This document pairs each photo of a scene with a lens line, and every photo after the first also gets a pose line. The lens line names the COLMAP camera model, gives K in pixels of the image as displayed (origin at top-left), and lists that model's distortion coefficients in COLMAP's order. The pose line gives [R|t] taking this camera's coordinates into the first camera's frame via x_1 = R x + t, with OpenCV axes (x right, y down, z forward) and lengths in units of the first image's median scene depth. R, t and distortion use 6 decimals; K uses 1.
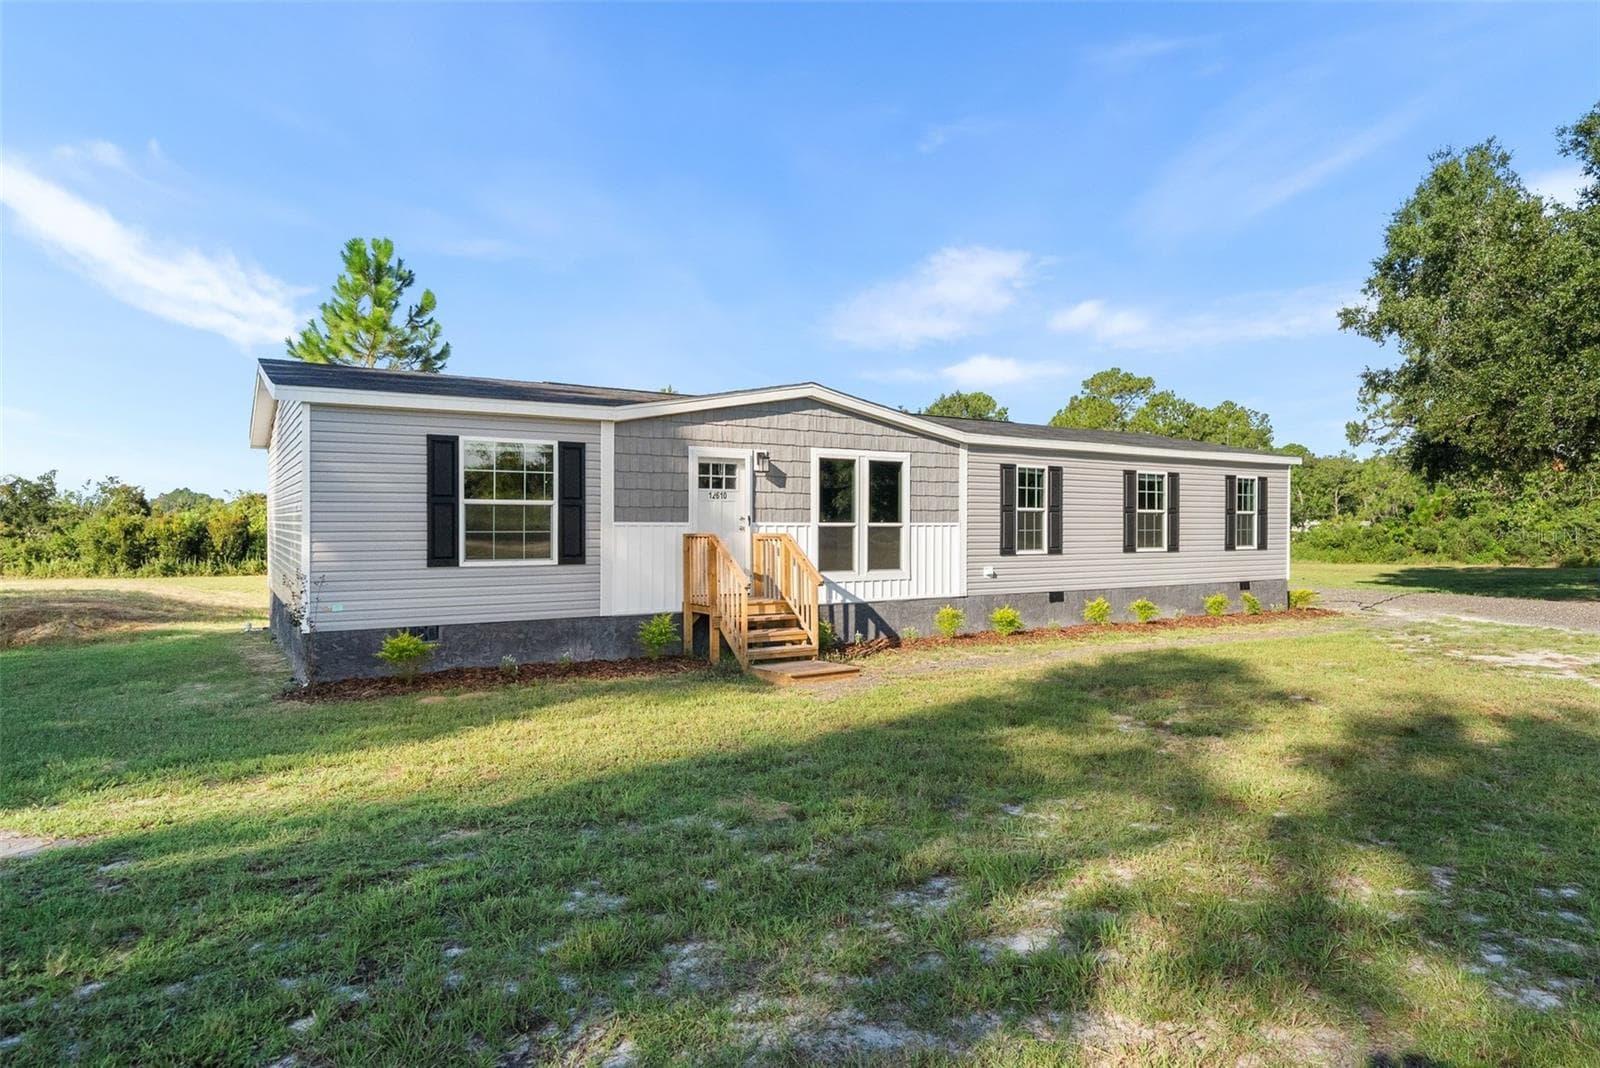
lens RADIAL K [[928.8, 0, 800.0], [0, 928.8, 534.0], [0, 0, 1]] dist [0.000313, 0.000897]
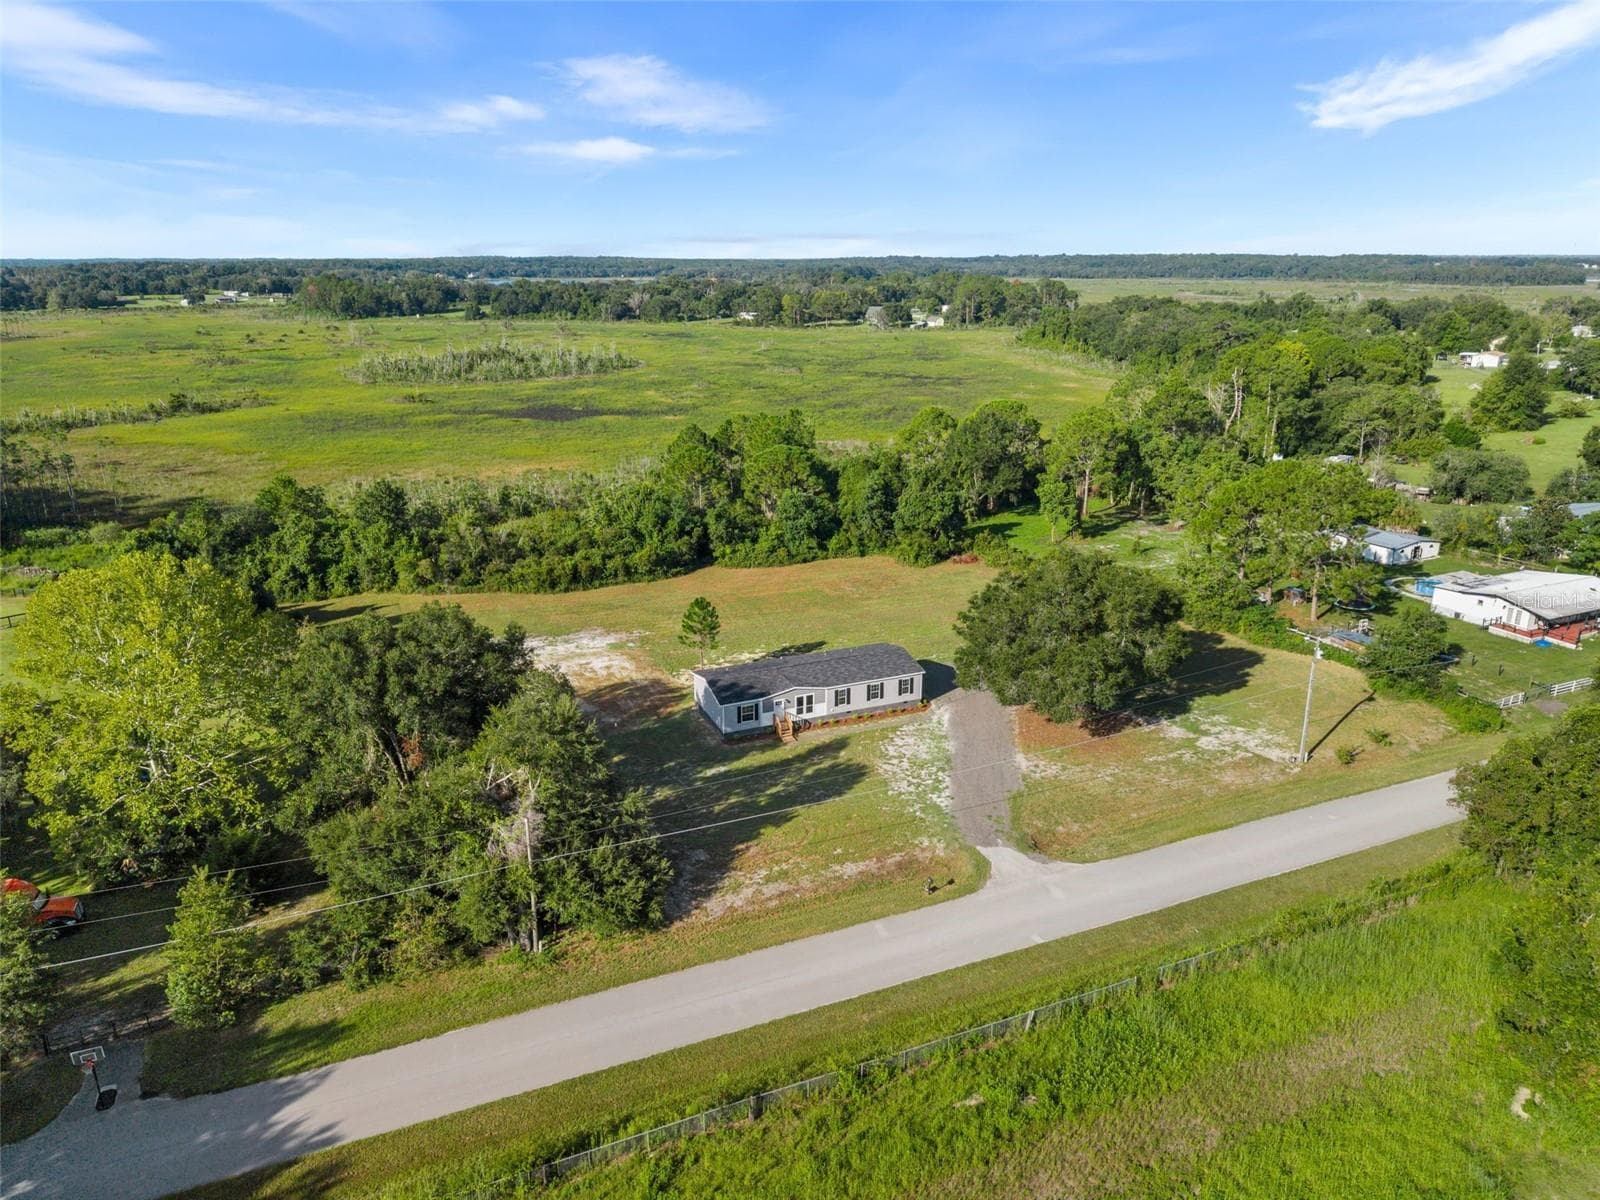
lens RADIAL K [[1049.5, 0, 800.0], [0, 1049.5, 600.0], [0, 0, 1]] dist [0.088754, -0.123890]
pose [[0.986621, 0.041221, -0.157731, 1.041929], [0.005278, 0.958922, 0.283621, -2.501161], [0.162943, -0.280659, 0.945875, -5.006651]]
